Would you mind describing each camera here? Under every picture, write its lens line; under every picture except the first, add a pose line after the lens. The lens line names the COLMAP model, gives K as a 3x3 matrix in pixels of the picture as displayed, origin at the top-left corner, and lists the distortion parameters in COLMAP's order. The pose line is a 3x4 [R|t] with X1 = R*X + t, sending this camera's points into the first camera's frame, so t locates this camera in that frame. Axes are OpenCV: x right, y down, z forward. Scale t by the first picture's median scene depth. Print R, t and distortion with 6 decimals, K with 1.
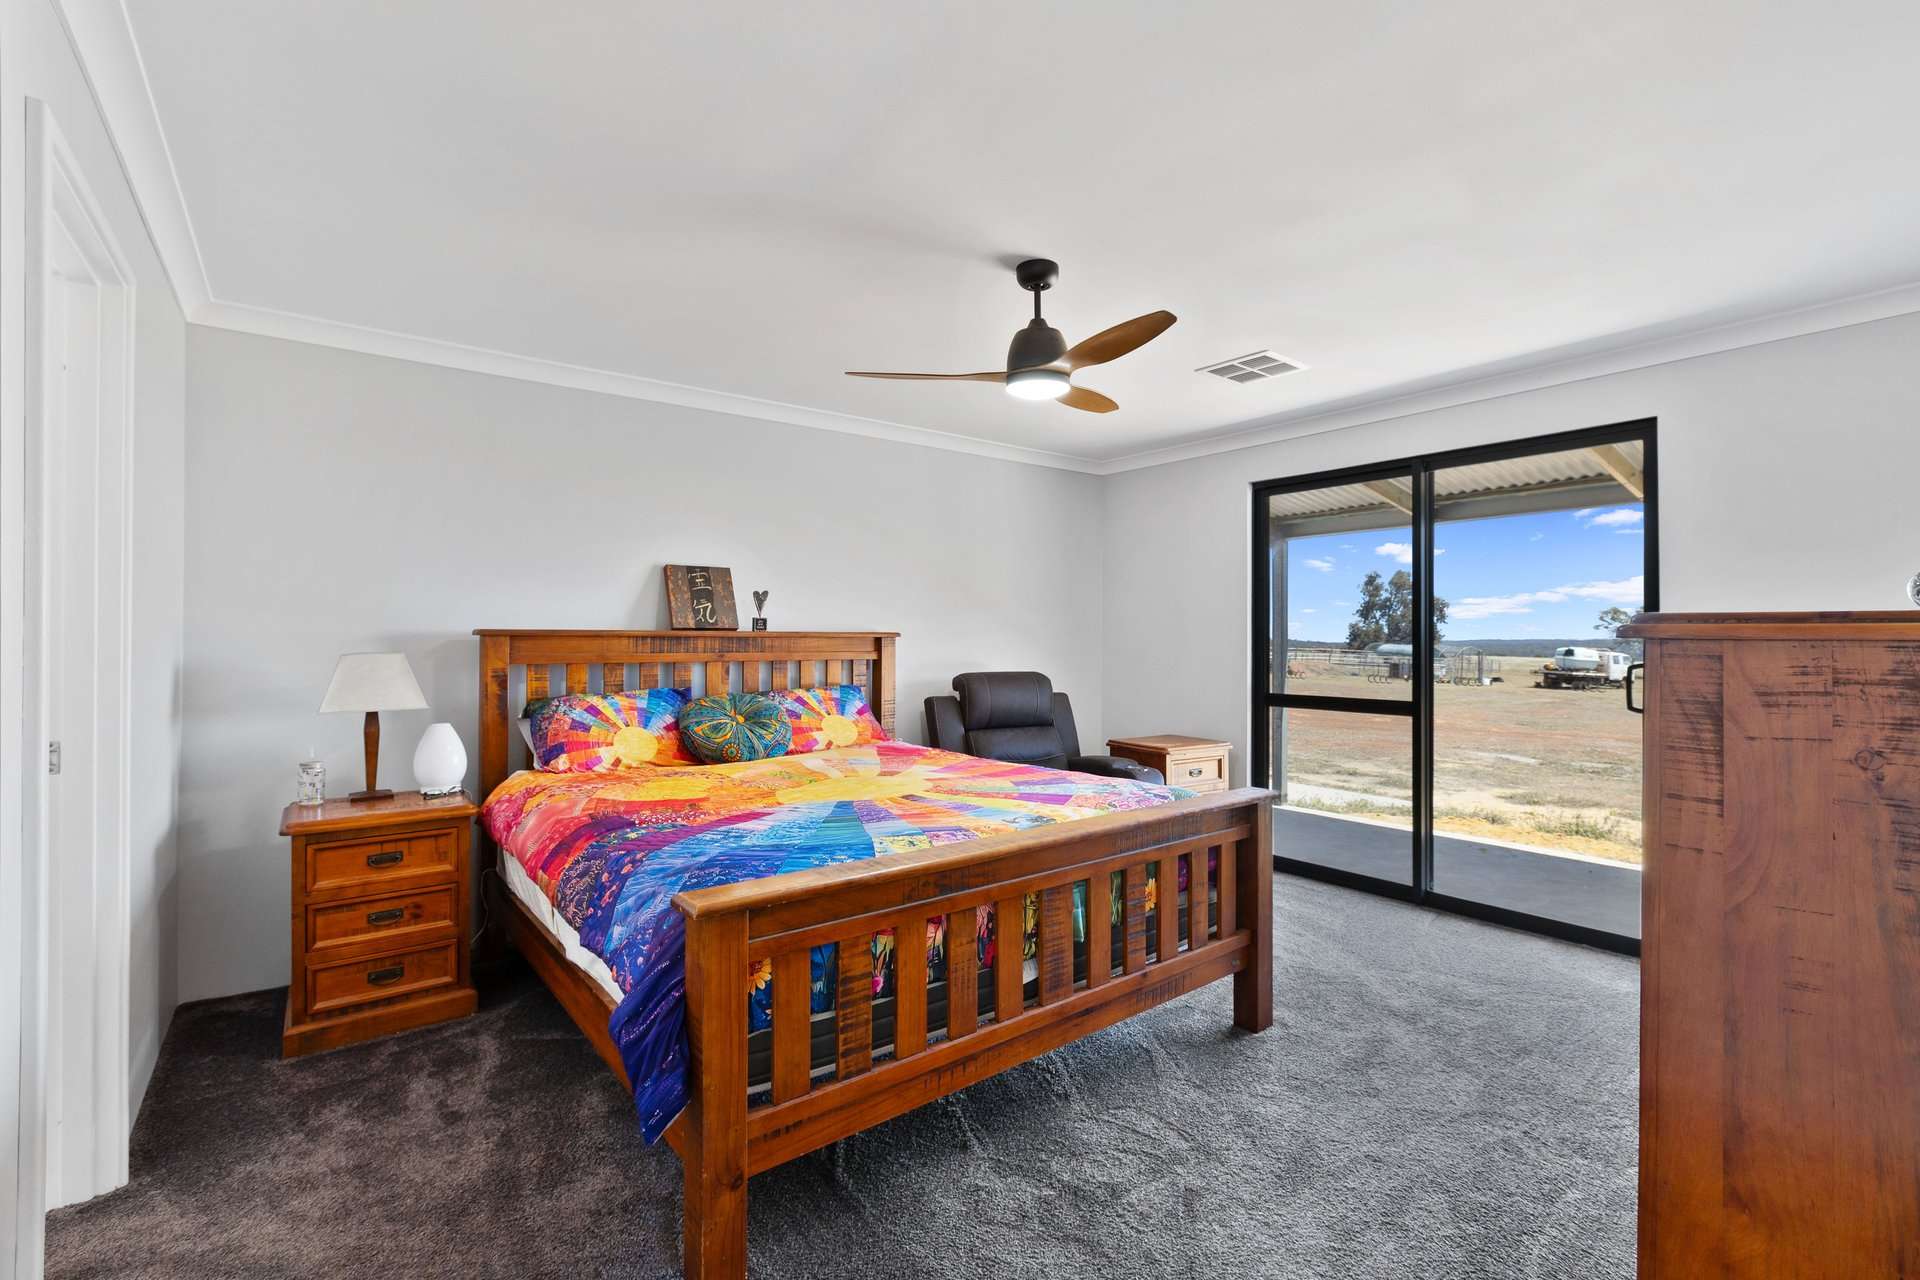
lens RADIAL K [[853.7, 0, 960.0], [0, 853.7, 640.0], [0, 0, 1]] dist [-0.000147, 0.000921]
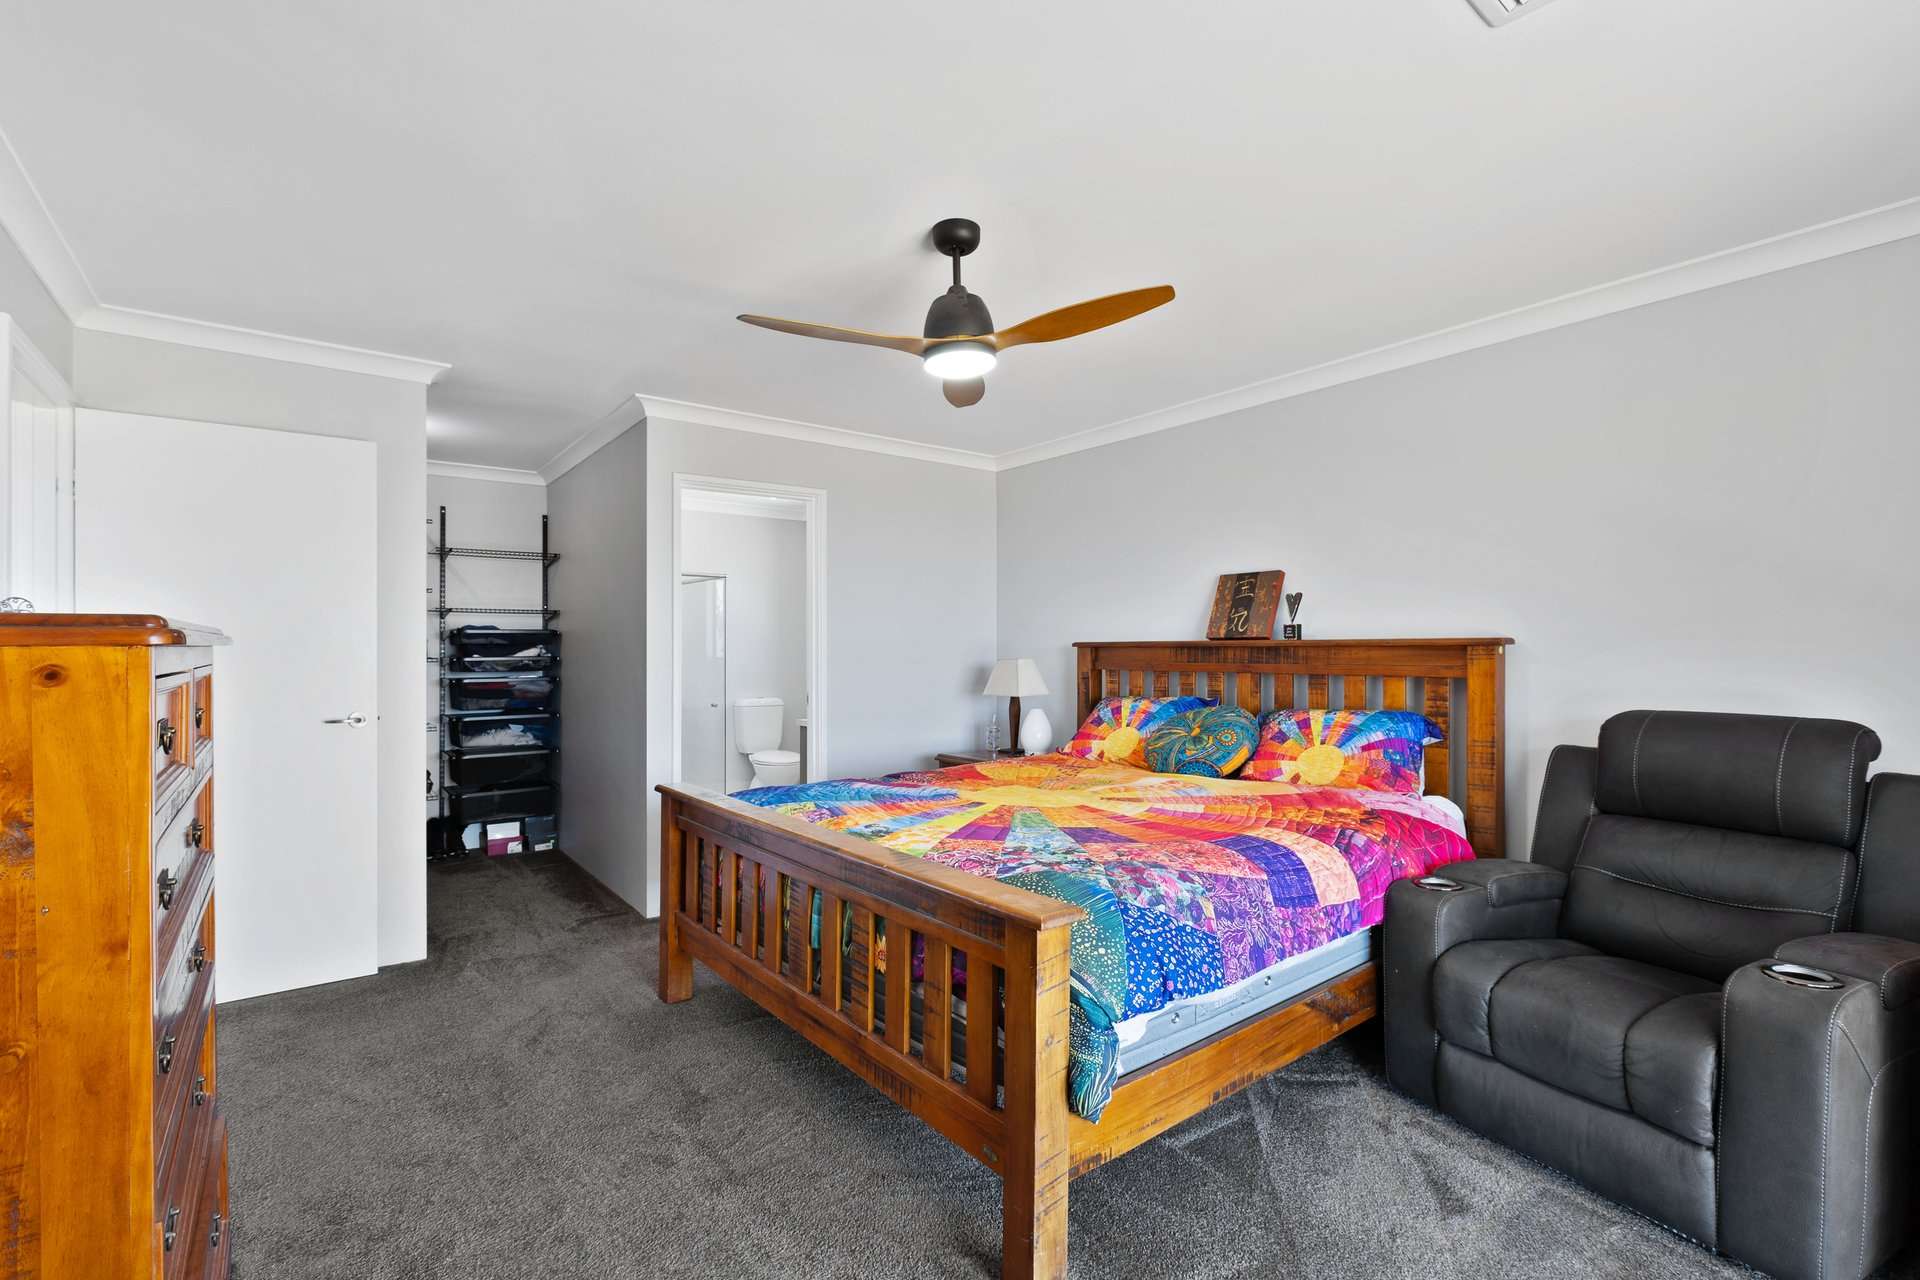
lens RADIAL K [[884.4, 0, 960.0], [0, 884.4, 640.0], [0, 0, 1]] dist [-0.001089, 0.000142]
pose [[0.015068, -0.015499, -0.999766, 0.697193], [-0.004133, 0.999870, -0.015563, 0.005640], [0.999878, 0.004367, 0.015002, 0.683228]]
